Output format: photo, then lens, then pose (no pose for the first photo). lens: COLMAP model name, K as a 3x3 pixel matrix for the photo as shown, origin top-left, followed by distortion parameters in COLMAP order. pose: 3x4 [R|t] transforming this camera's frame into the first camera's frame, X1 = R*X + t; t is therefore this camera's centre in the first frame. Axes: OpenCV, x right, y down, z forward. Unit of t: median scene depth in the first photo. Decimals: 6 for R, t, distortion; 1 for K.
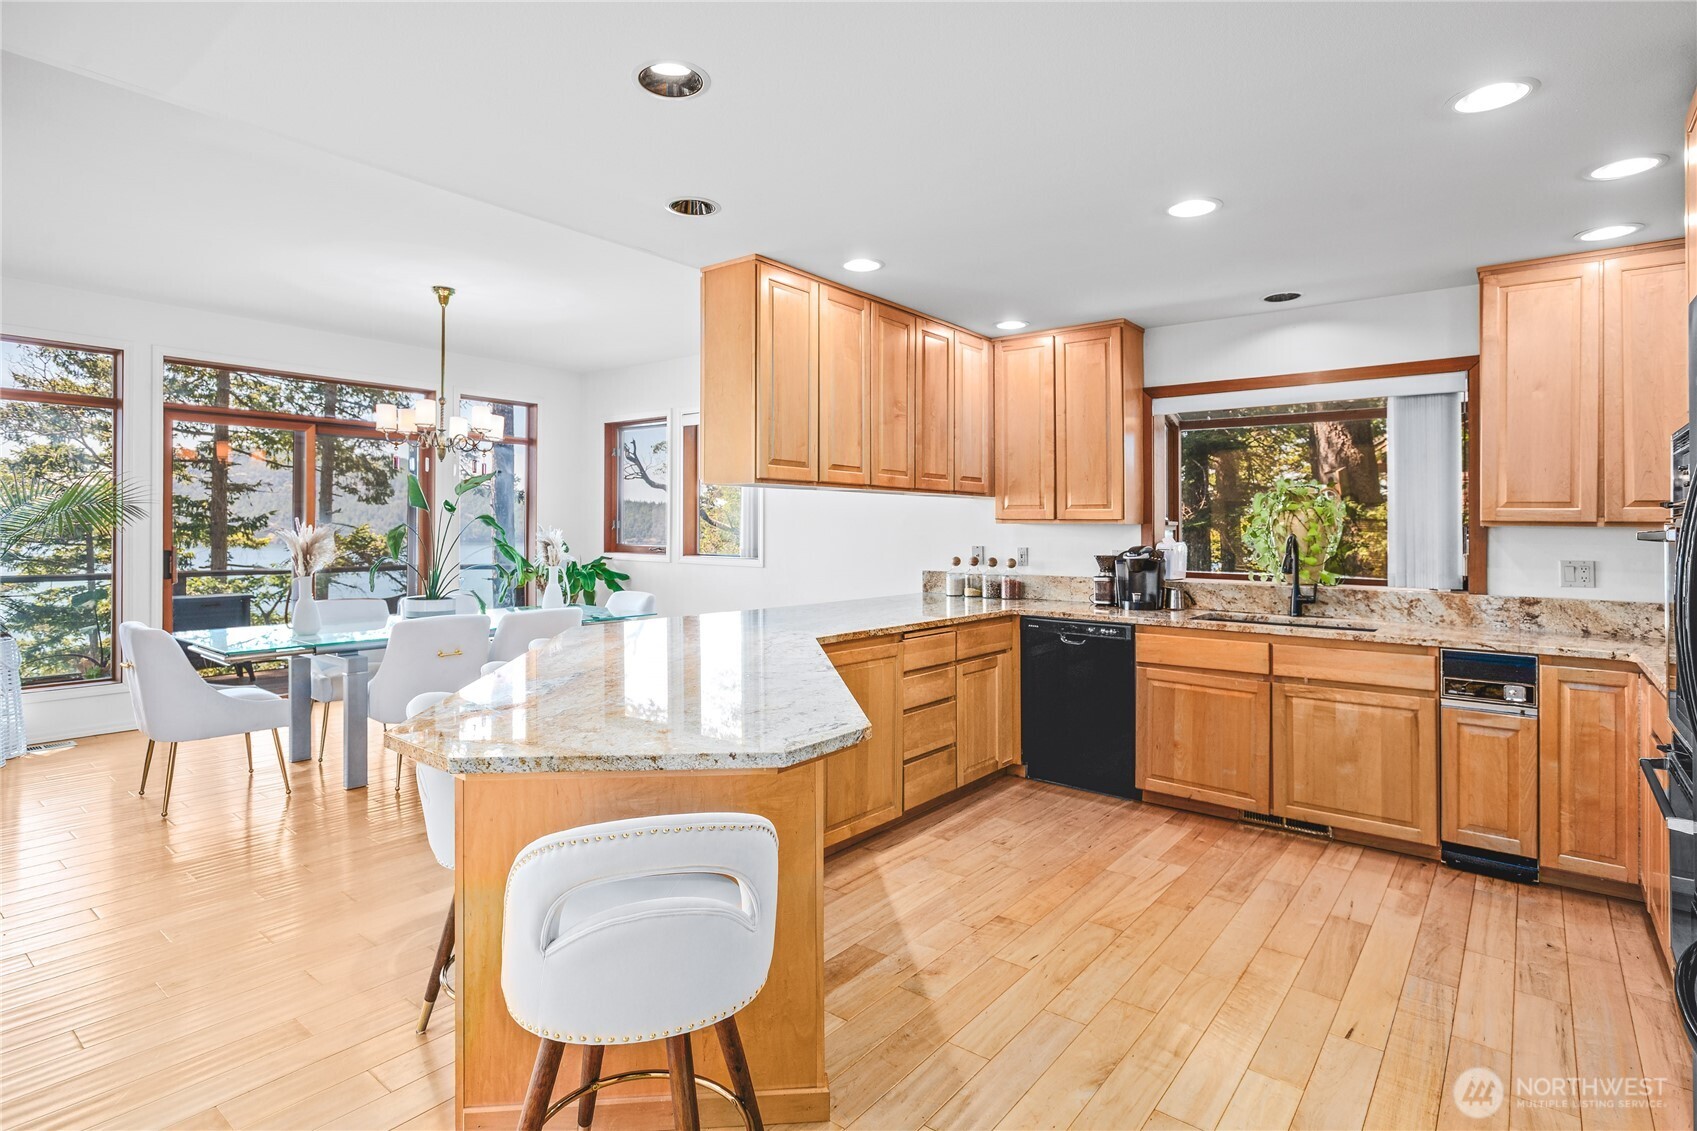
lens RADIAL K [[882.0, 0, 850.3], [0, 882.0, 534.7], [0, 0, 1]] dist [-0.002365, -0.000183]
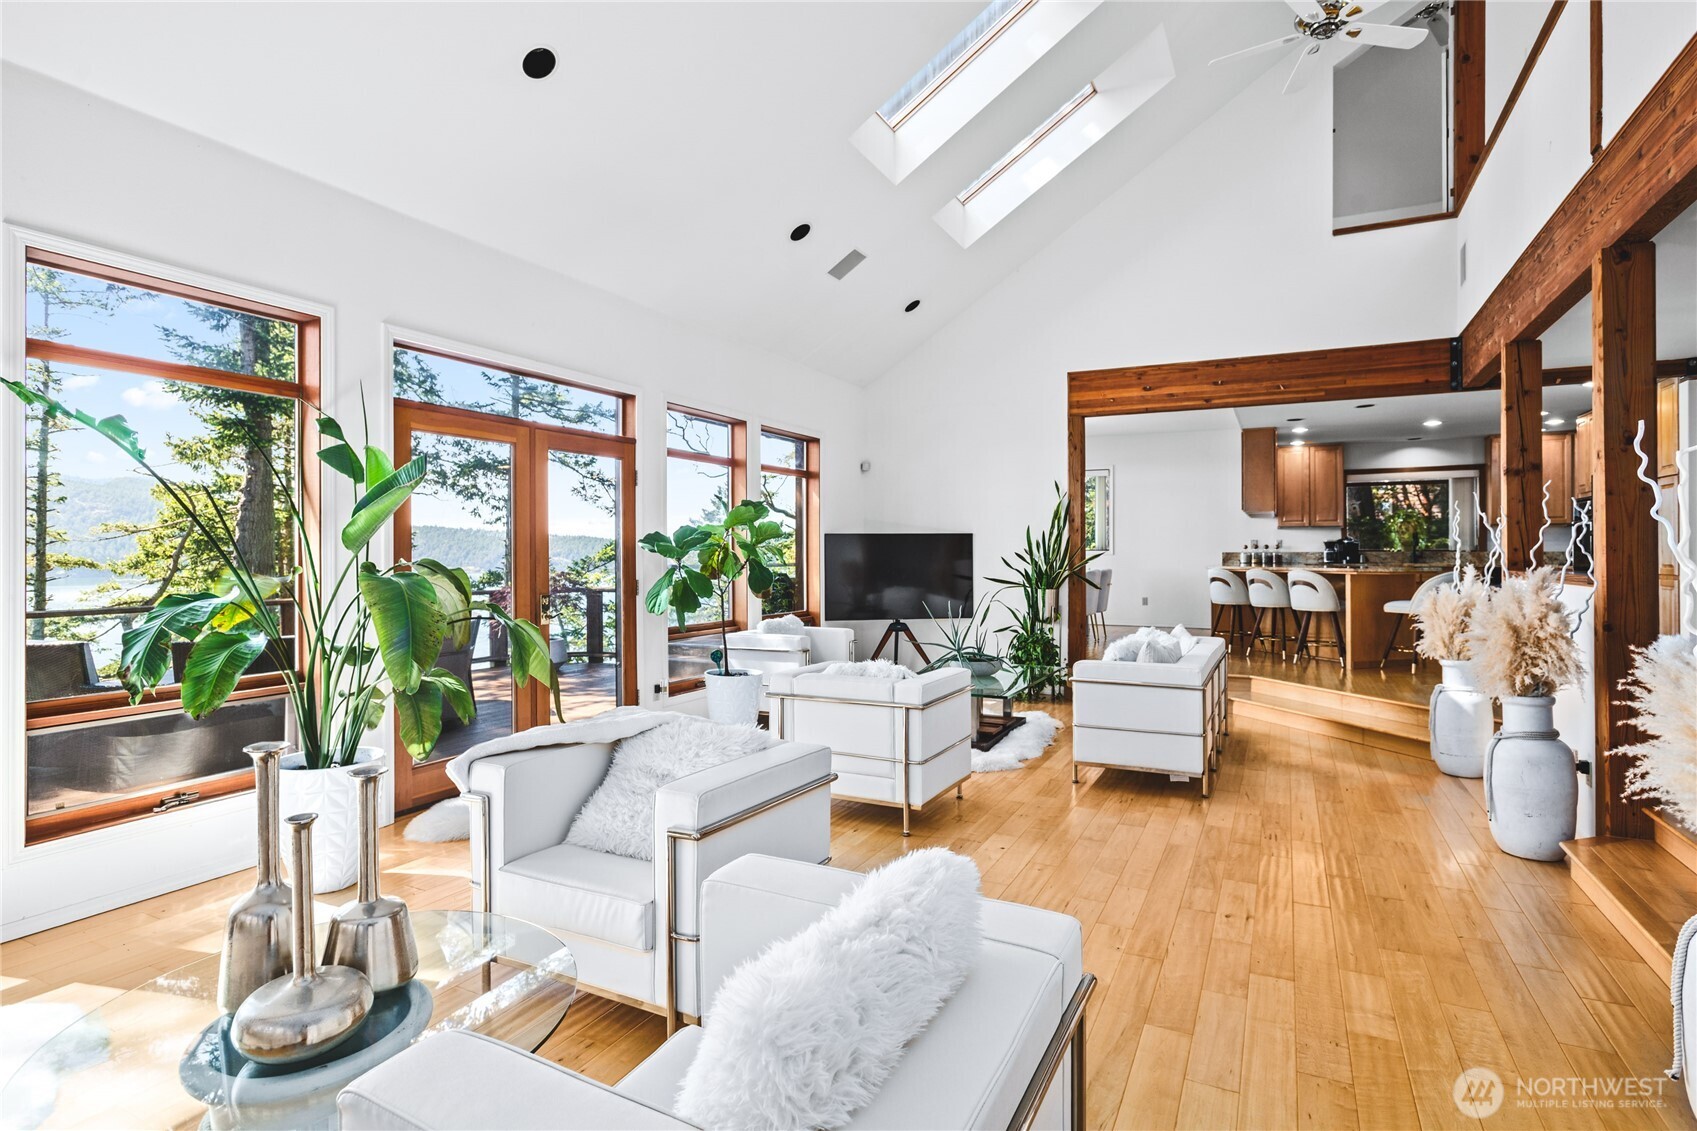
lens RADIAL K [[863.7, 0, 854.4], [0, 863.7, 553.0], [0, 0, 1]] dist [0.003318, 0.001142]
pose [[0.980776, -0.006373, 0.195033, -1.397473], [0.008077, 0.999936, -0.007942, 0.061724], [-0.194969, 0.009365, 0.980765, -1.001321]]
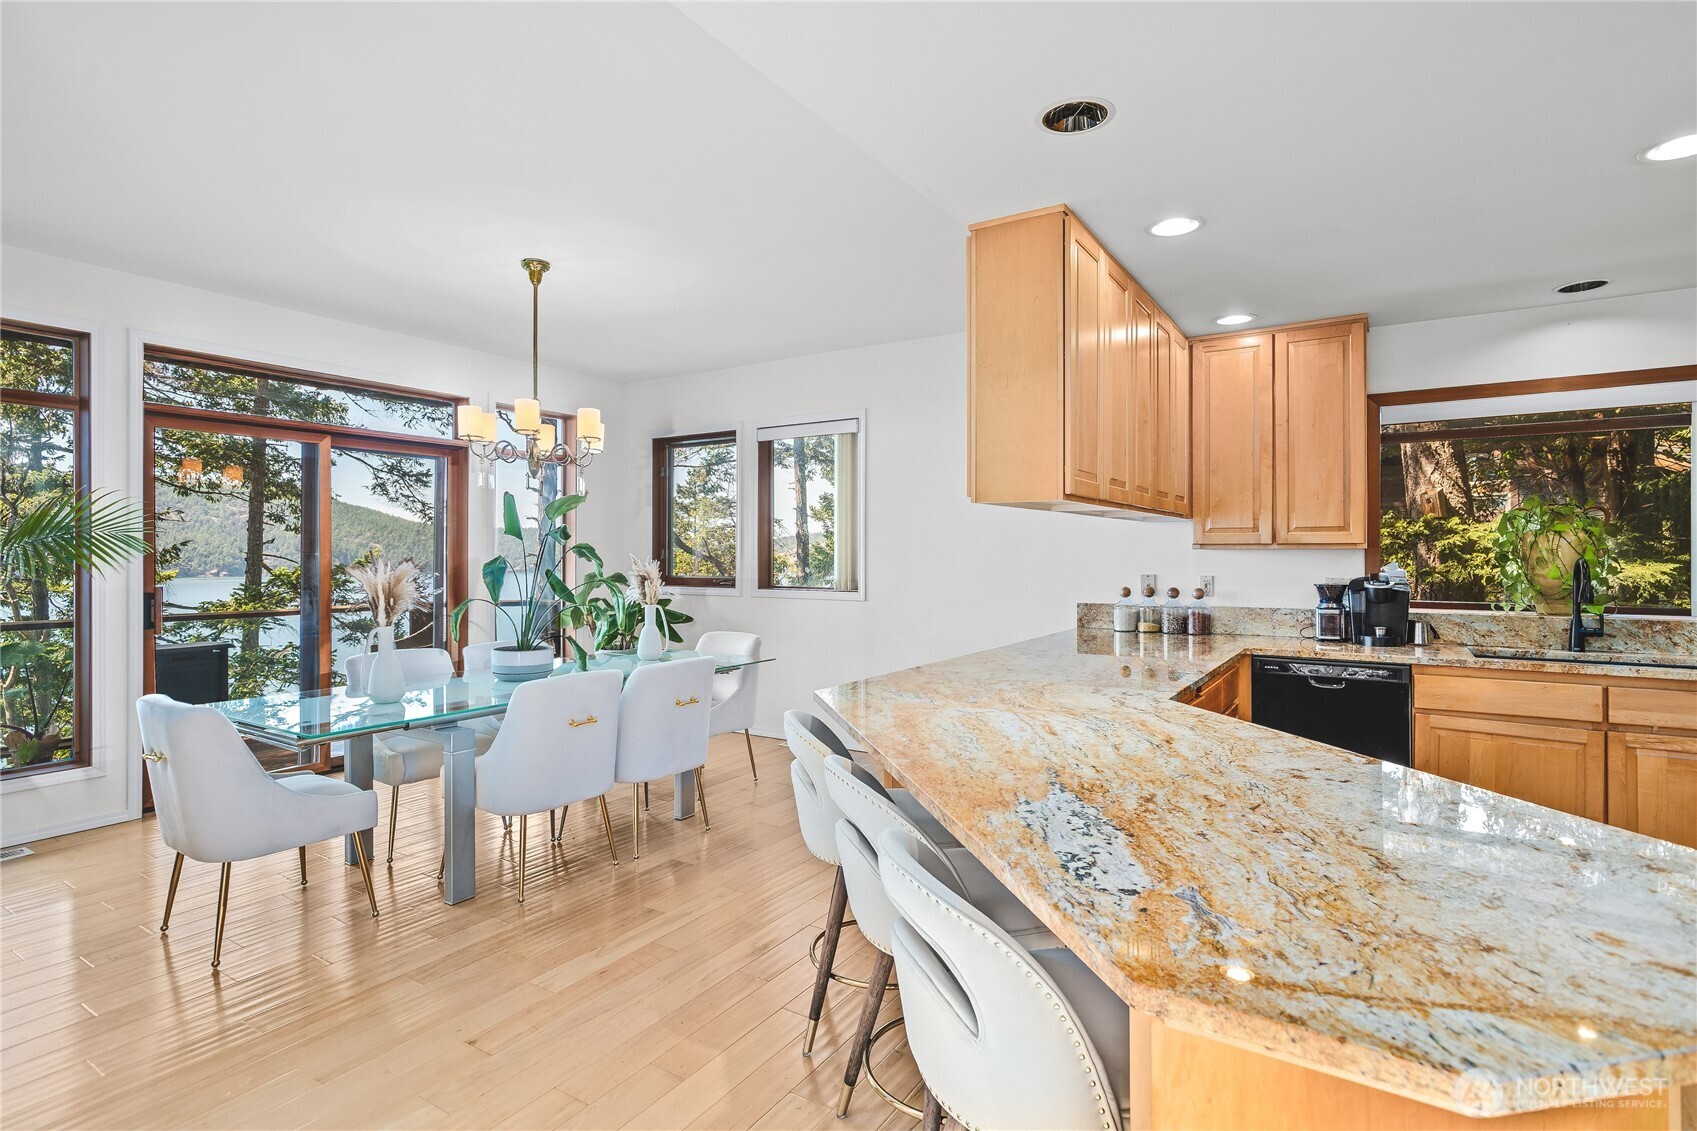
lens RADIAL K [[863.7, 0, 854.4], [0, 863.7, 553.0], [0, 0, 1]] dist [0.003318, 0.001142]
pose [[0.994234, -0.009325, 0.106822, -0.274788], [0.010280, 0.999912, -0.008396, -0.005134], [-0.106734, 0.009446, 0.994243, 0.197198]]
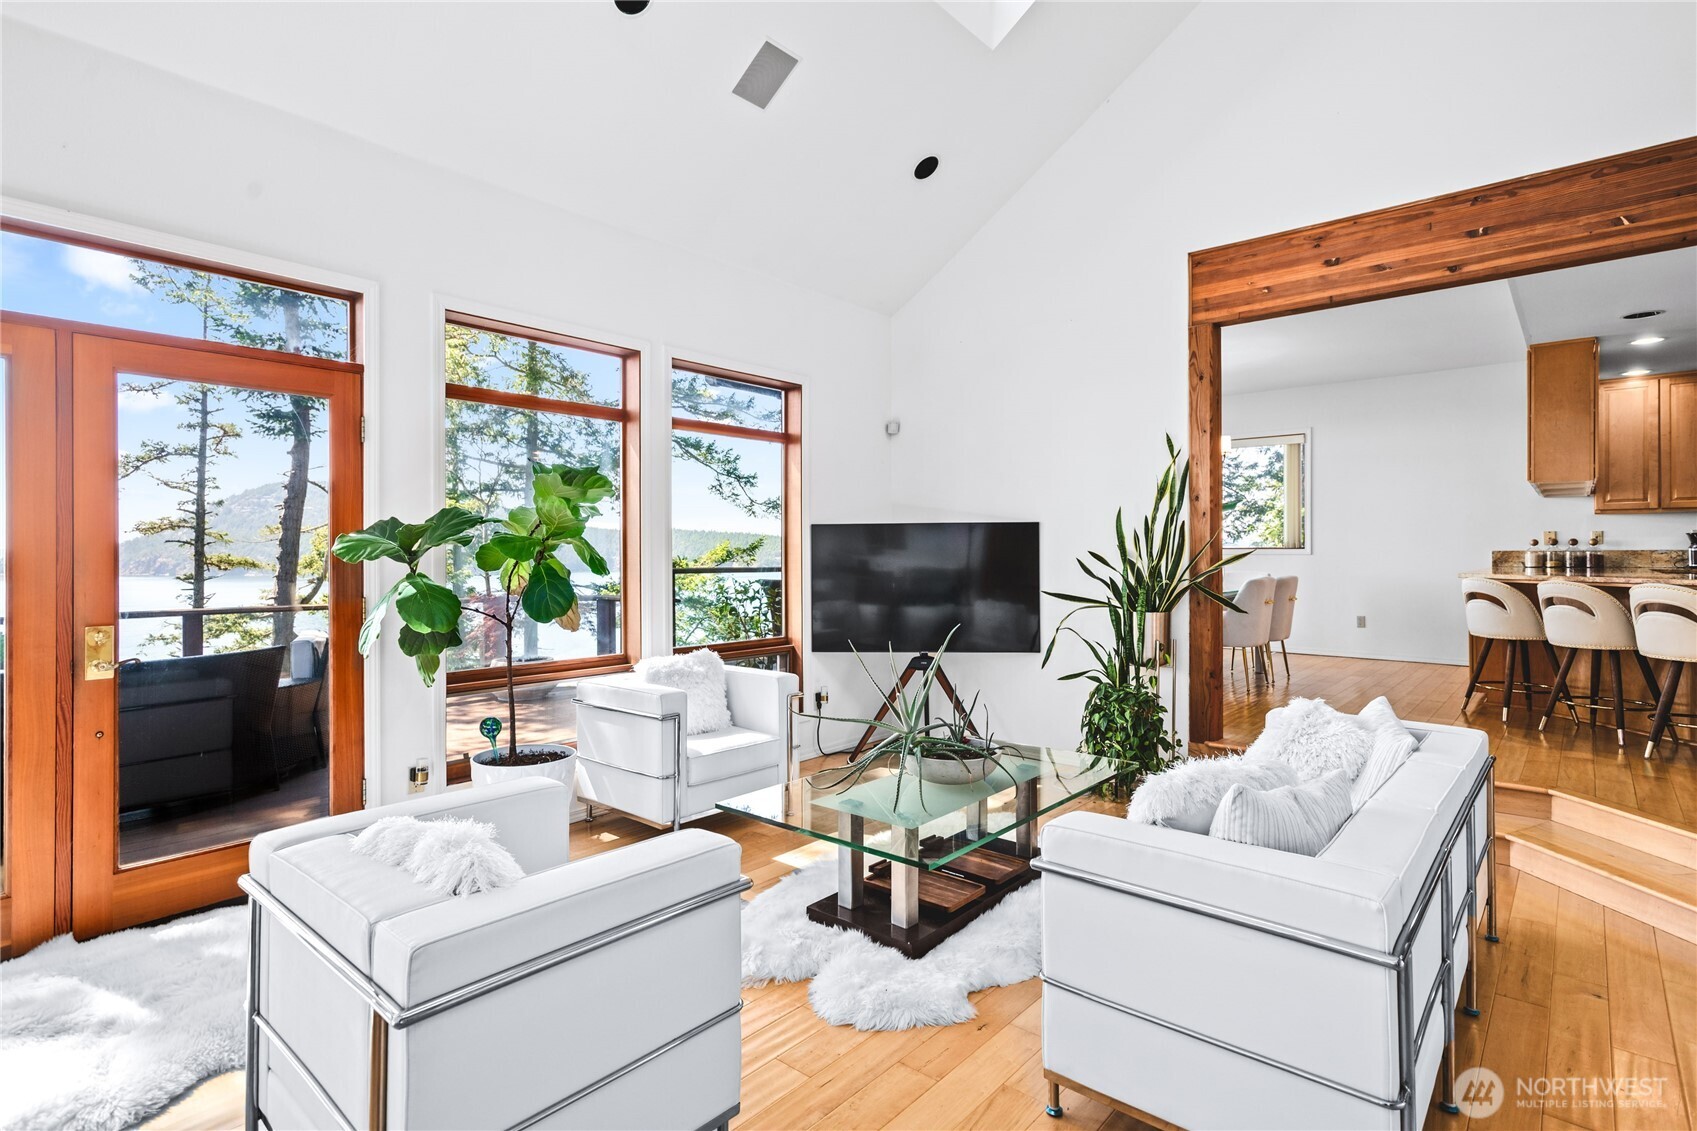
lens RADIAL K [[853.7, 0, 841.9], [0, 853.7, 553.1], [0, 0, 1]] dist [0.016886, 0.000493]
pose [[0.998551, -0.007310, -0.053319, -1.022643], [0.006818, 0.999932, -0.009417, 0.059719], [0.053384, 0.009040, 0.998533, -0.471362]]
